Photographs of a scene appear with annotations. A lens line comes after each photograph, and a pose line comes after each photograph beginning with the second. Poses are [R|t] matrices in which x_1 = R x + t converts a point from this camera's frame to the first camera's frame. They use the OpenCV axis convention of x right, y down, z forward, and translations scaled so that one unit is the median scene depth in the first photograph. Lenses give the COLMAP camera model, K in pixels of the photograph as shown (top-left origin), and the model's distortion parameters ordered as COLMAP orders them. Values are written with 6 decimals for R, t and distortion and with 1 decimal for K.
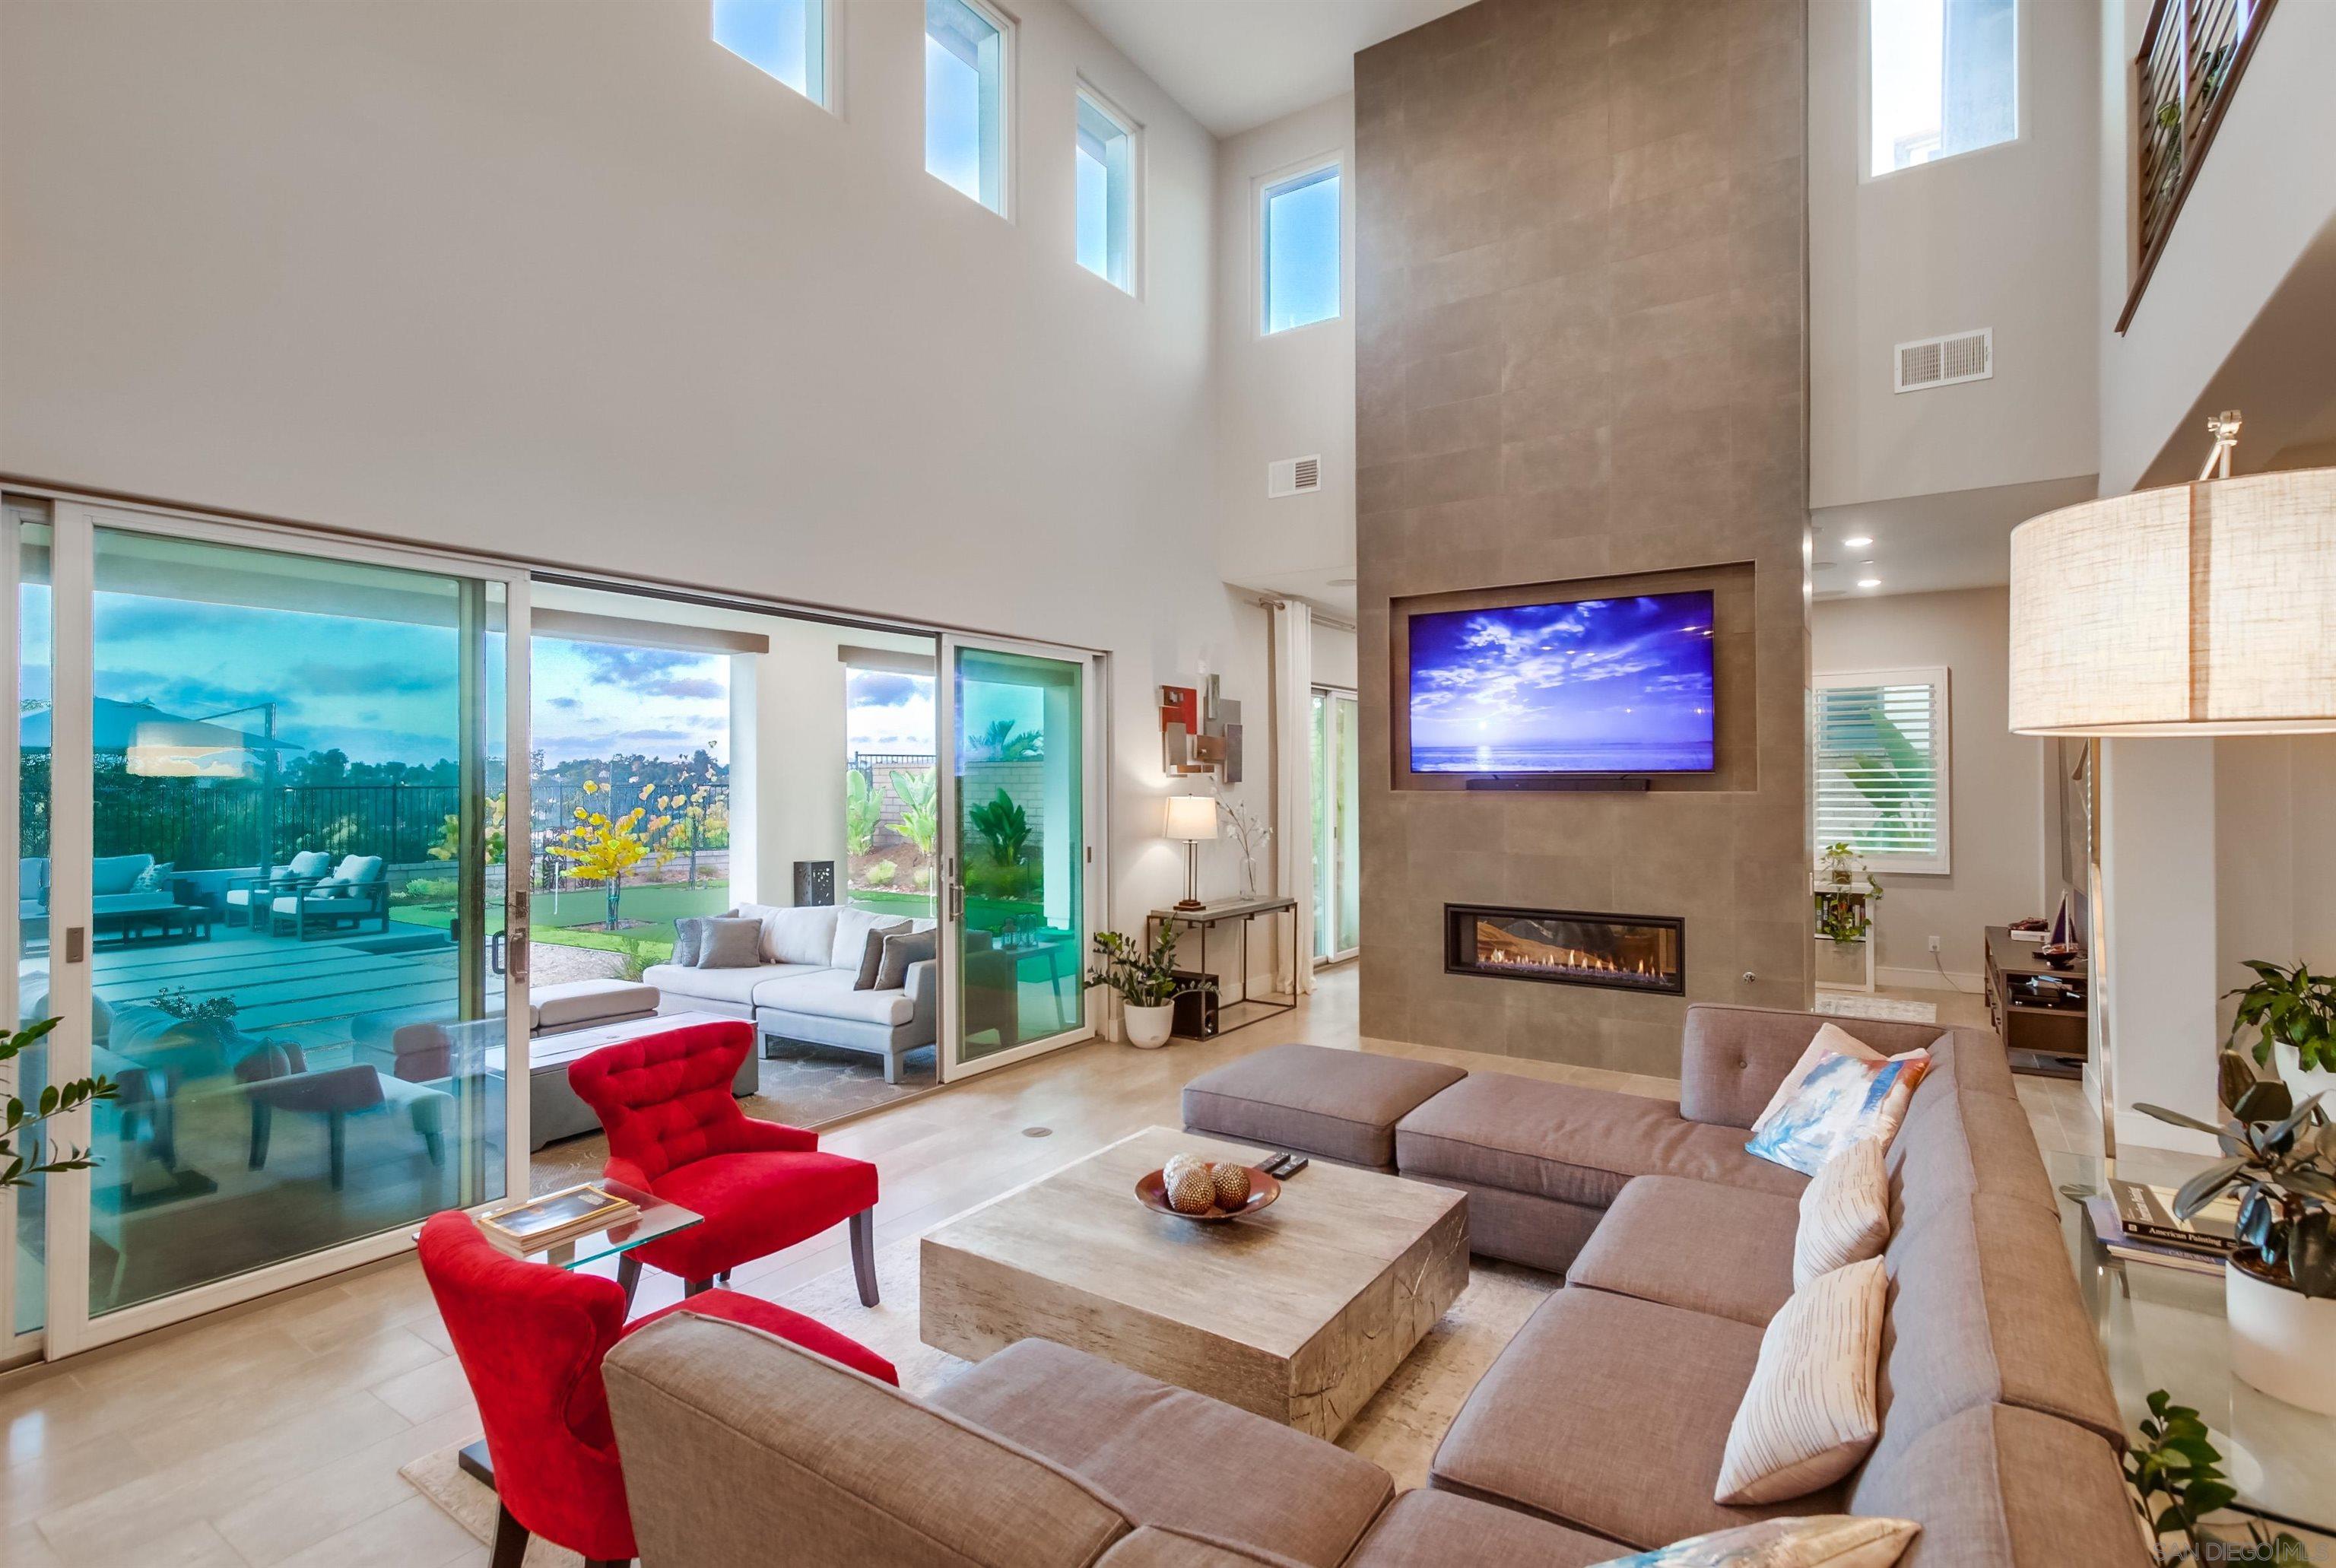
lens RADIAL K [[1092.6, 0, 1165.1], [0, 1092.6, 746.4], [0, 0, 1]] dist [-0.003439, -0.000225]
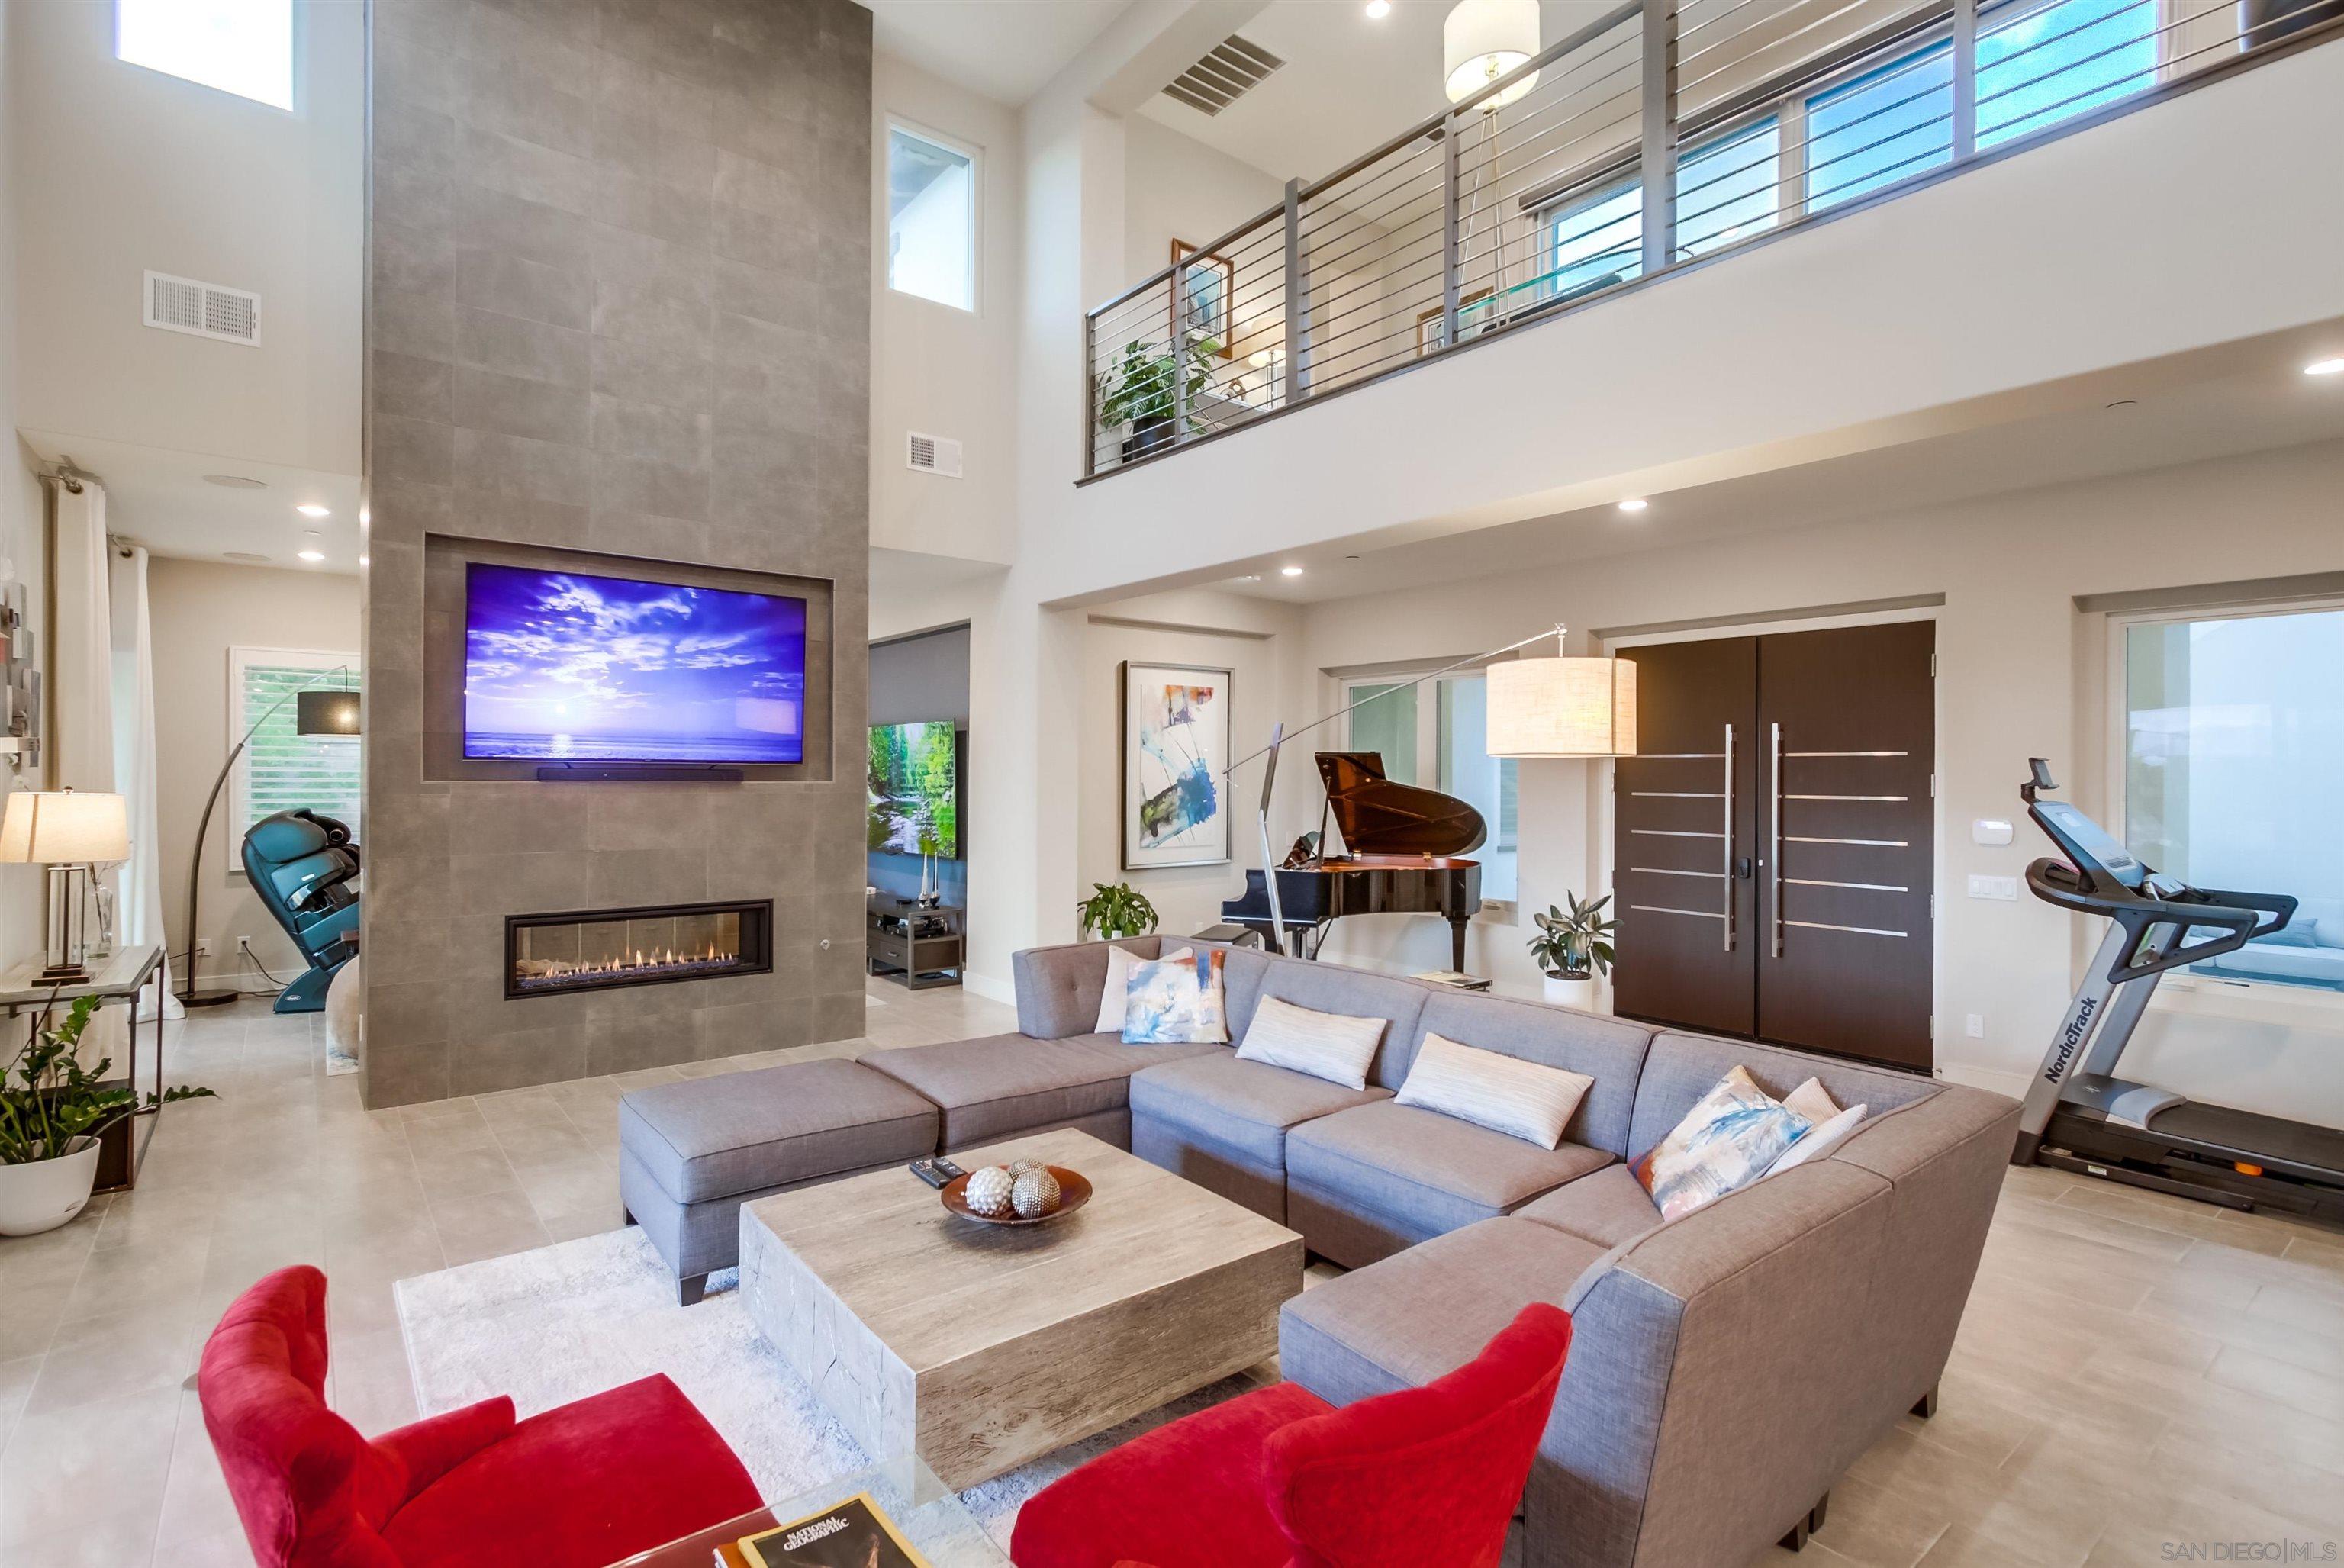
lens RADIAL K [[1110.5, 0, 1162.1], [0, 1110.5, 741.7], [0, 0, 1]] dist [0.001206, 0.000073]
pose [[0.310309, 0.032536, 0.950079, -0.413744], [-0.038477, 0.999025, -0.021645, 0.010394], [-0.949857, -0.029840, 0.311258, 0.276434]]
